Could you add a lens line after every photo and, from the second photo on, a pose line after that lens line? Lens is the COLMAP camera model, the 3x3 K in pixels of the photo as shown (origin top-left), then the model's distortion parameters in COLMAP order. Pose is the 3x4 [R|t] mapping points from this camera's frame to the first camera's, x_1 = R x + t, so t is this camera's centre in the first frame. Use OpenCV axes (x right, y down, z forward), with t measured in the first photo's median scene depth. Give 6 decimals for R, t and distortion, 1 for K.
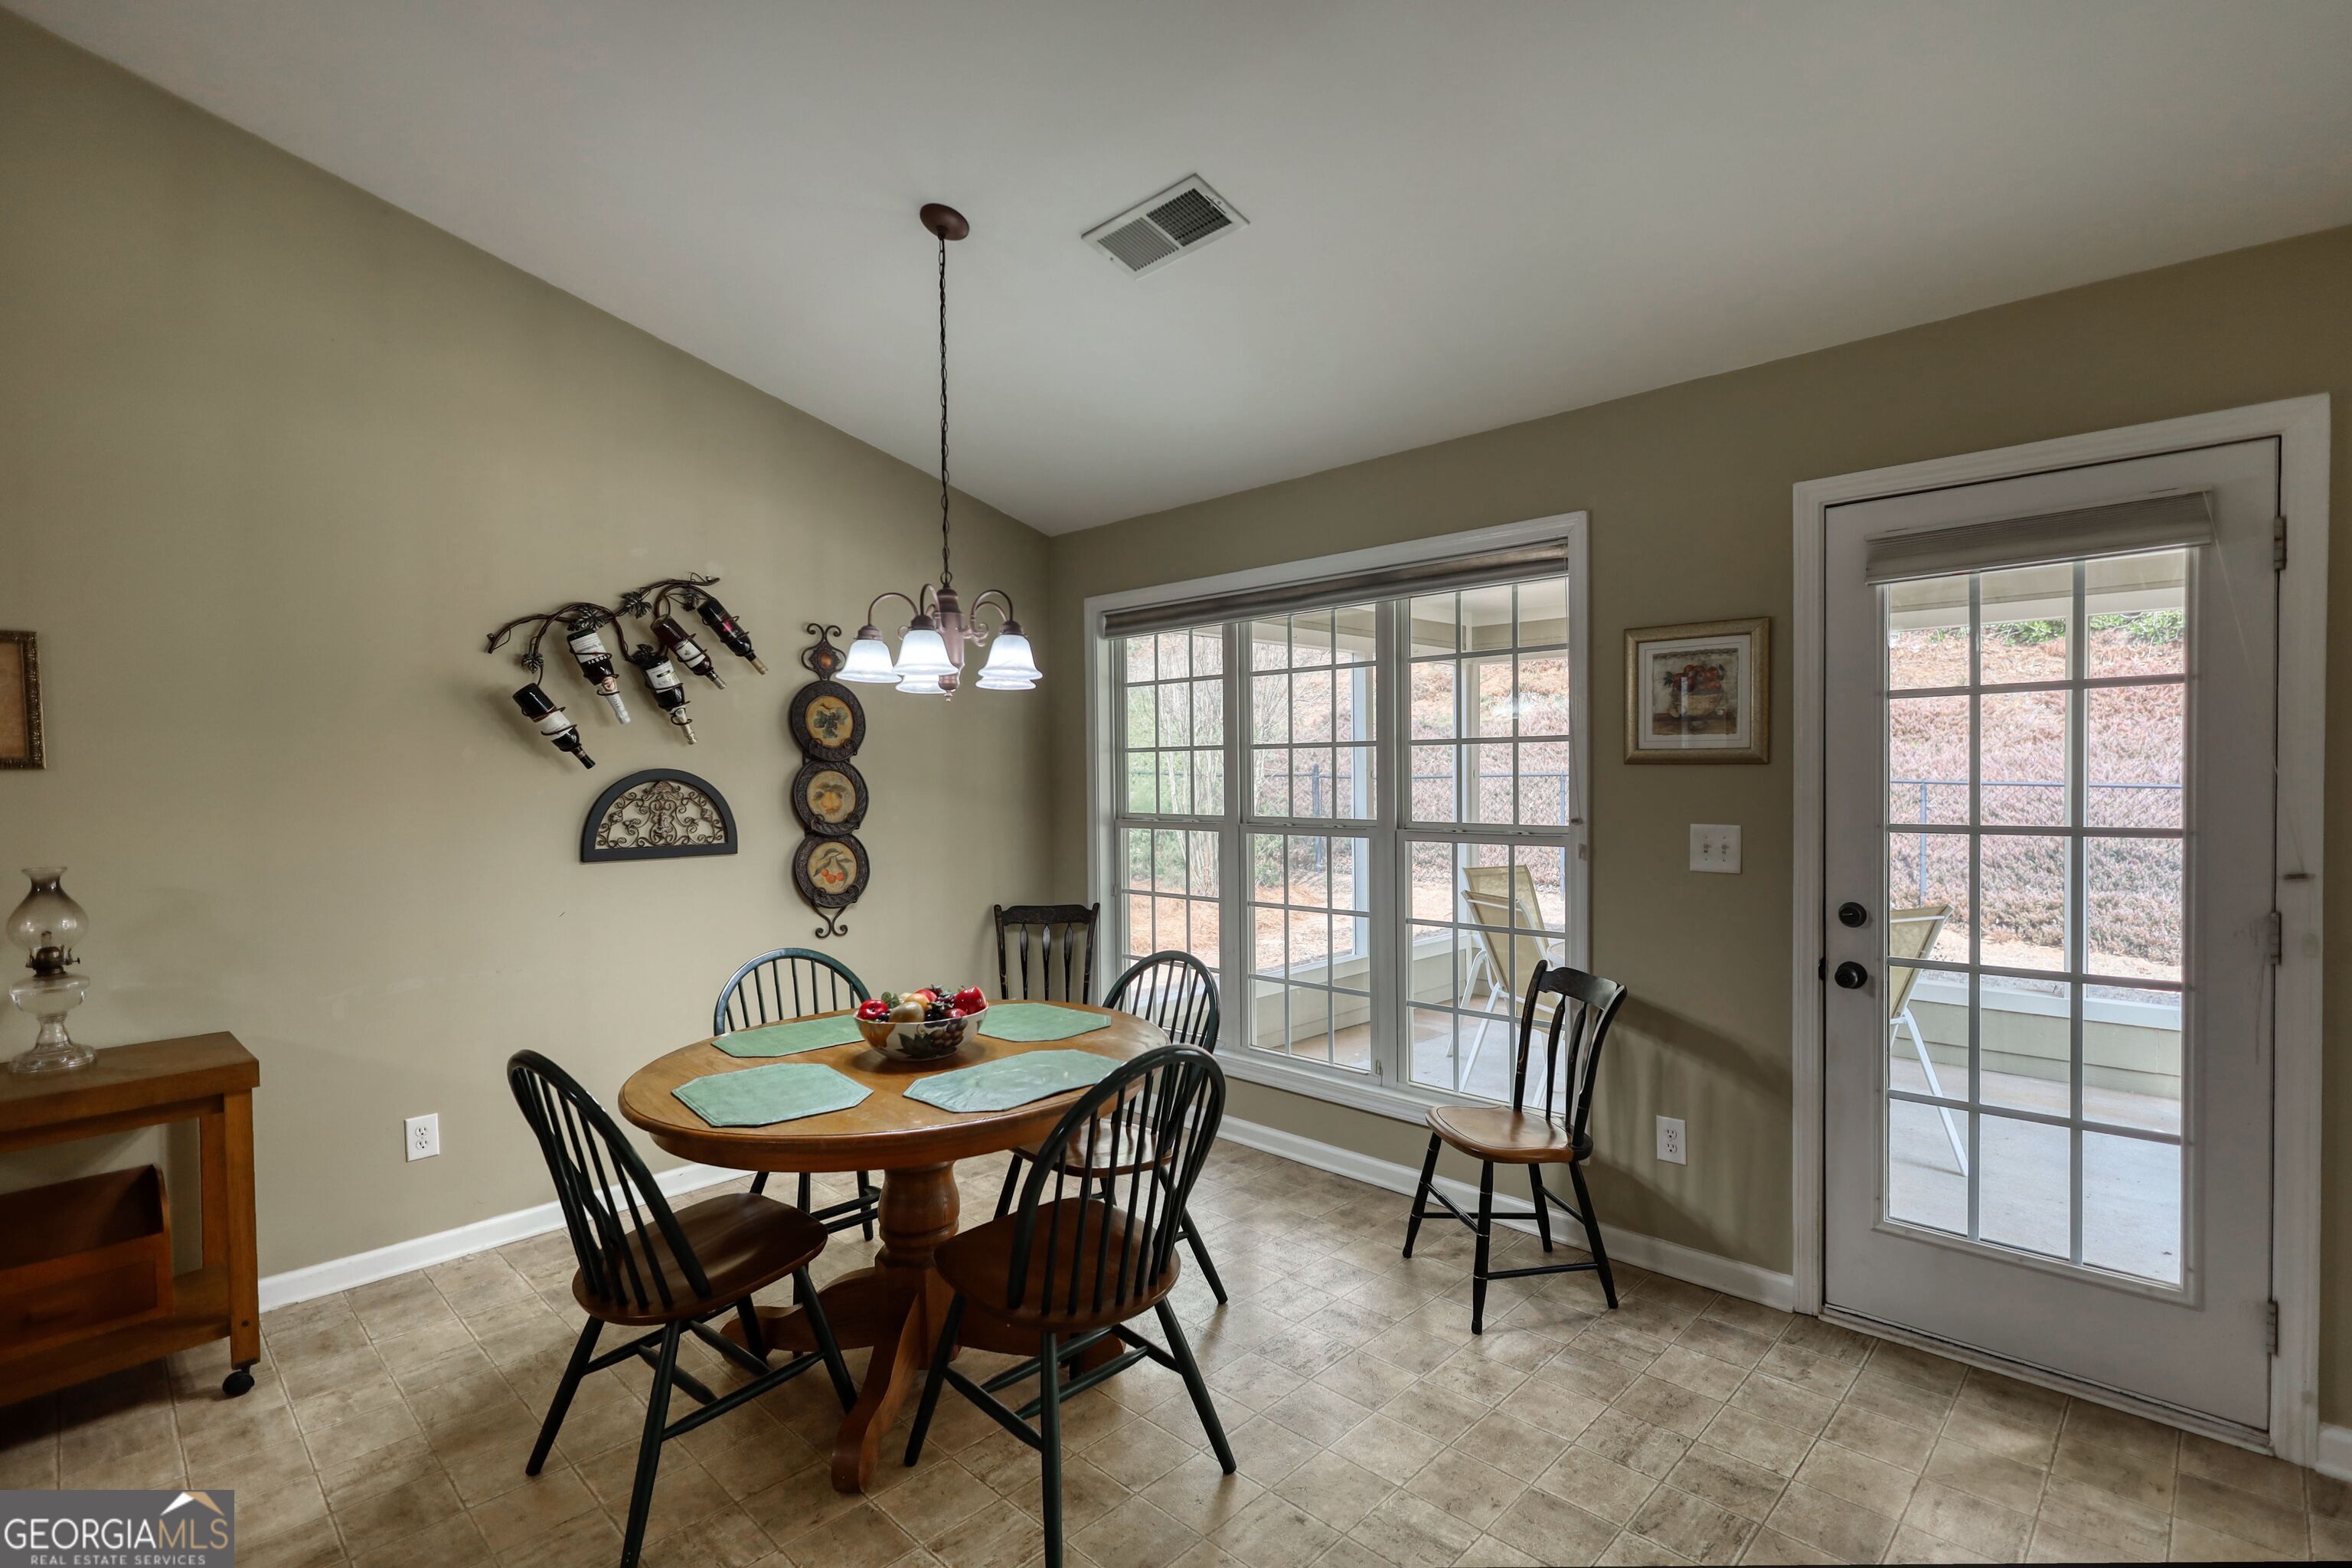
lens RADIAL K [[1081.7, 0, 1196.2], [0, 1081.7, 794.7], [0, 0, 1]] dist [-0.002701, -0.000517]
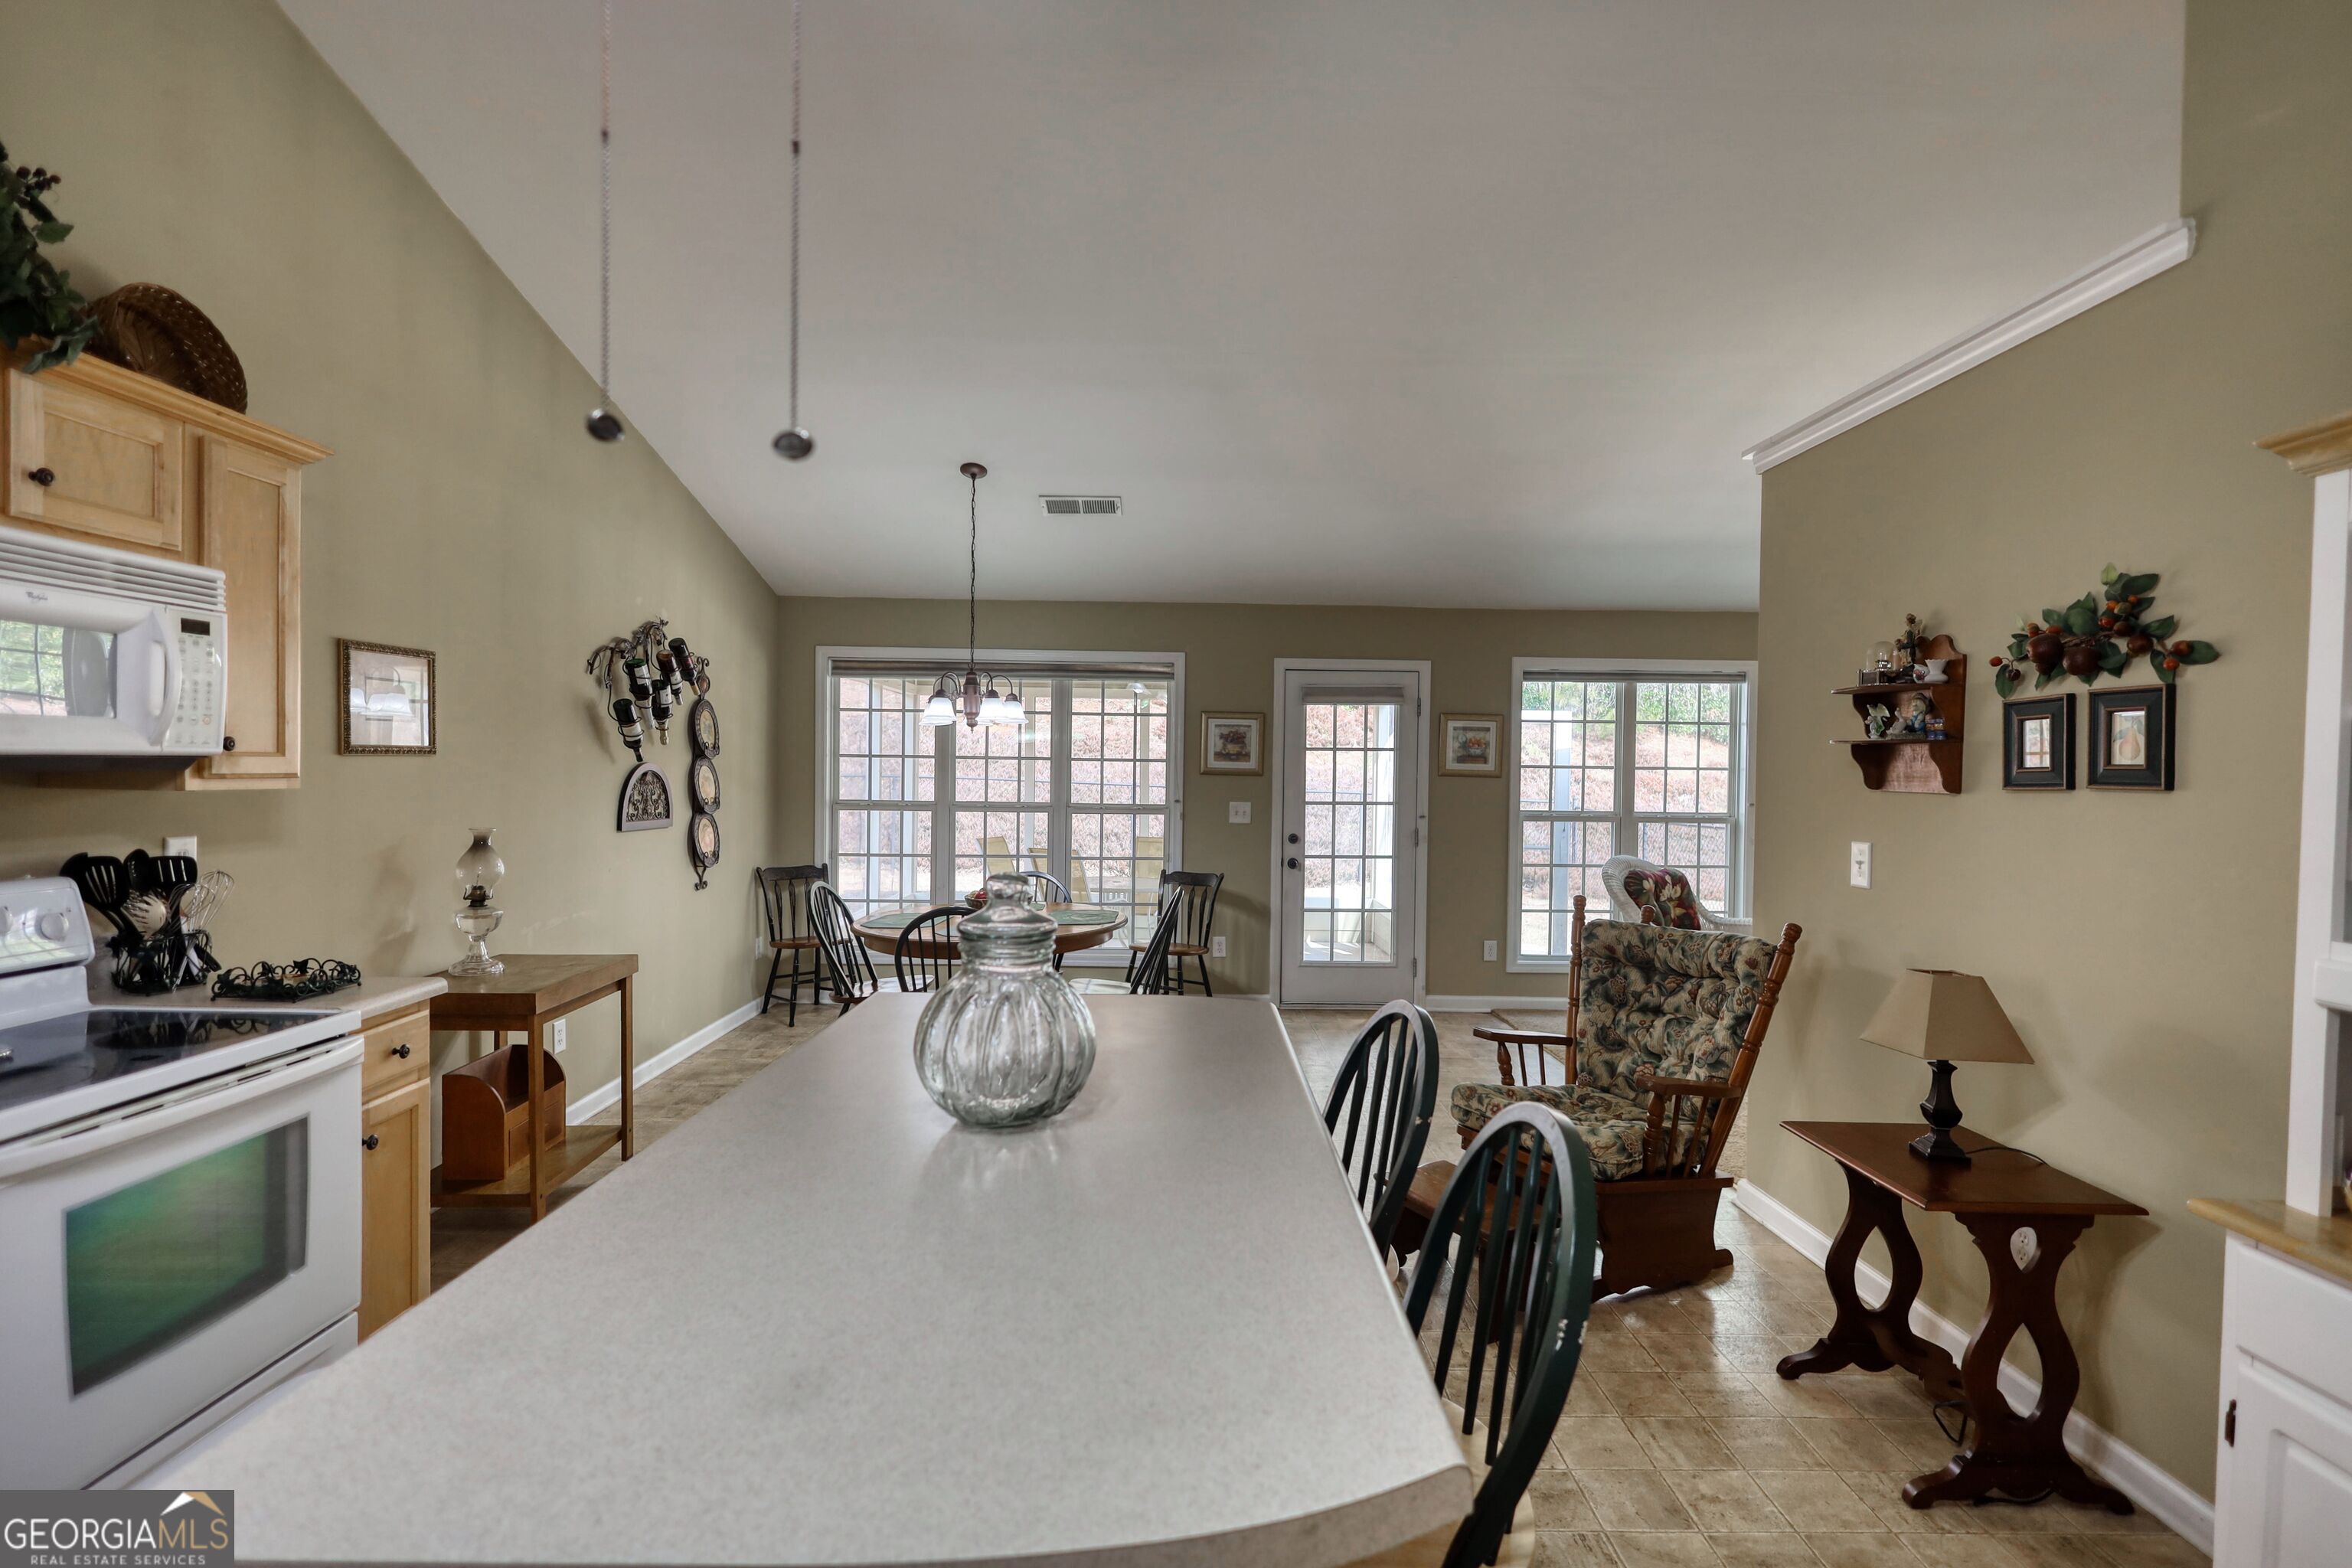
lens RADIAL K [[1088.0, 0, 1164.4], [0, 1088.0, 794.4], [0, 0, 1]] dist [-0.001144, 0.000136]
pose [[0.720252, 0.007259, 0.693675, -0.958039], [-0.006223, 0.999973, -0.004003, 0.017005], [-0.693685, -0.001433, 0.720277, -0.415256]]
